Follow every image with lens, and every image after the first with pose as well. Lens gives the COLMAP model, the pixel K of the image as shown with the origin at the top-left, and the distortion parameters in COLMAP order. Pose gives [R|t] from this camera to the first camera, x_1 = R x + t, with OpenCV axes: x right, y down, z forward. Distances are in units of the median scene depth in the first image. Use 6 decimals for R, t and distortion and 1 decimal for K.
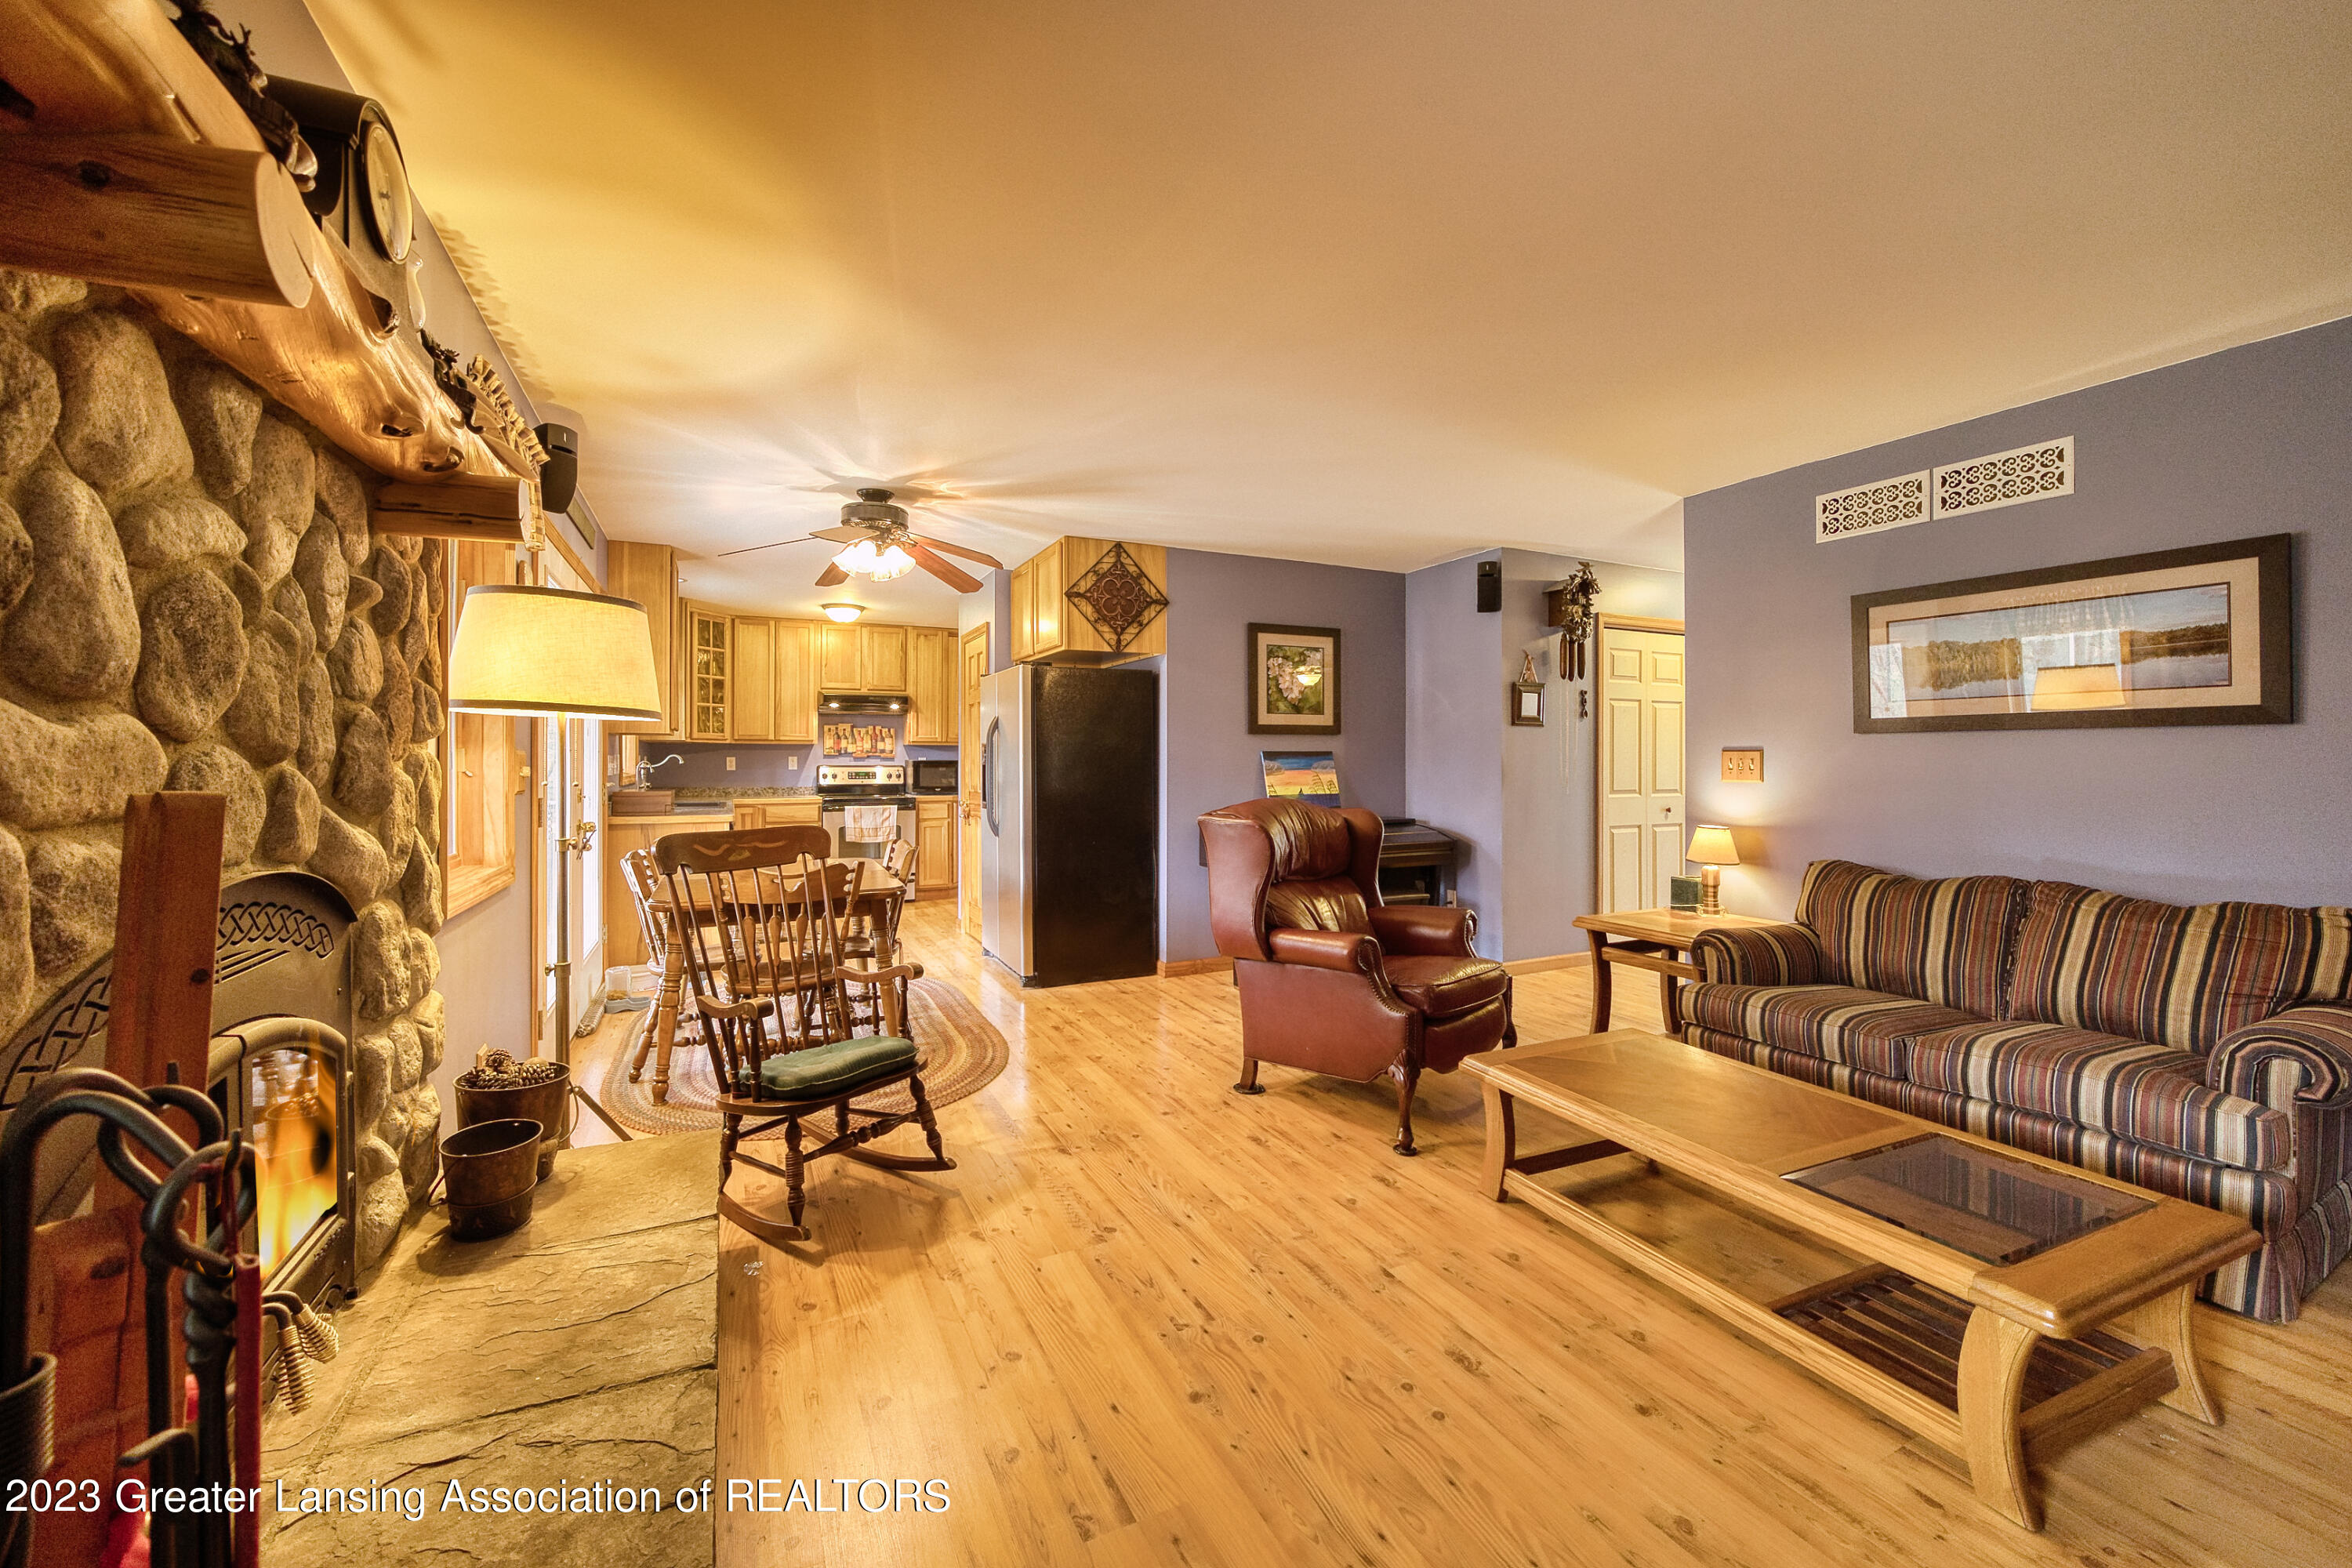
lens RADIAL K [[954.6, 0, 1165.6], [0, 954.6, 762.2], [0, 0, 1]] dist [-0.001159, -0.000021]
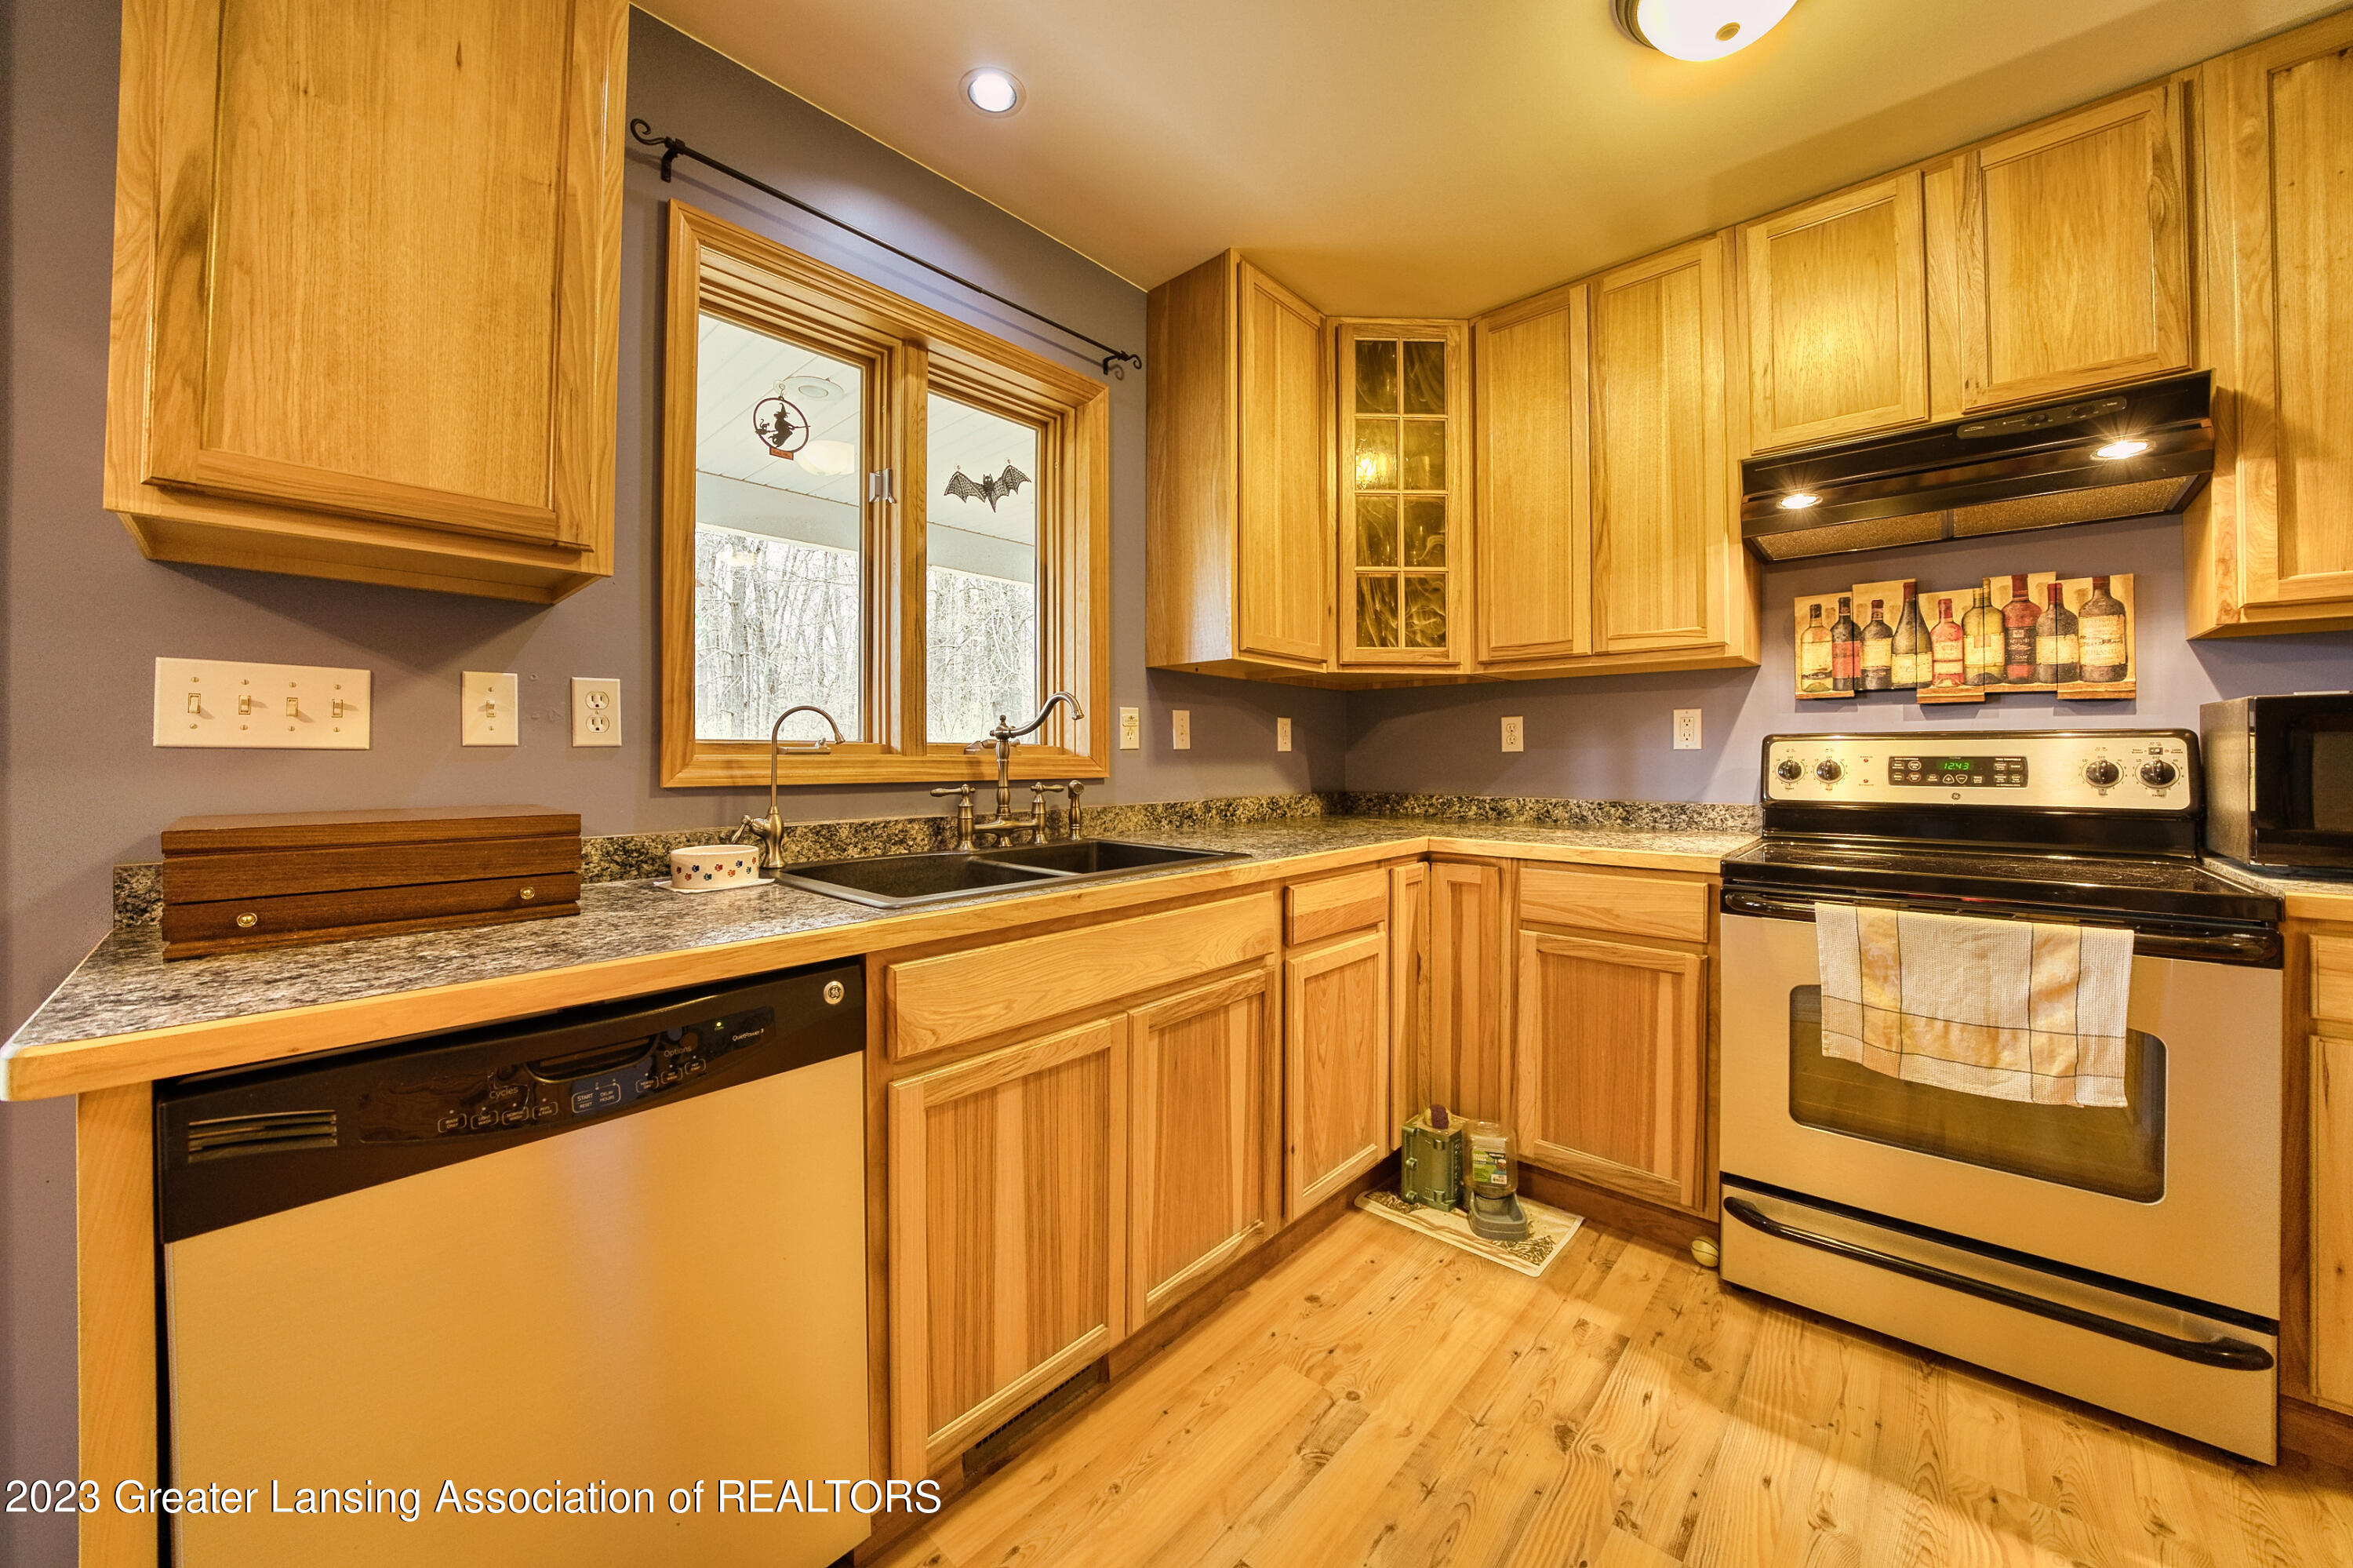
lens RADIAL K [[832.3, 0, 1211.6], [0, 832.3, 750.6], [0, 0, 1]] dist [-0.014453, 0.000013]
pose [[0.395840, -0.012025, -0.918241, -0.197714], [-0.001066, 0.999908, -0.013554, 0.012003], [0.918319, 0.006344, 0.395791, 0.741405]]
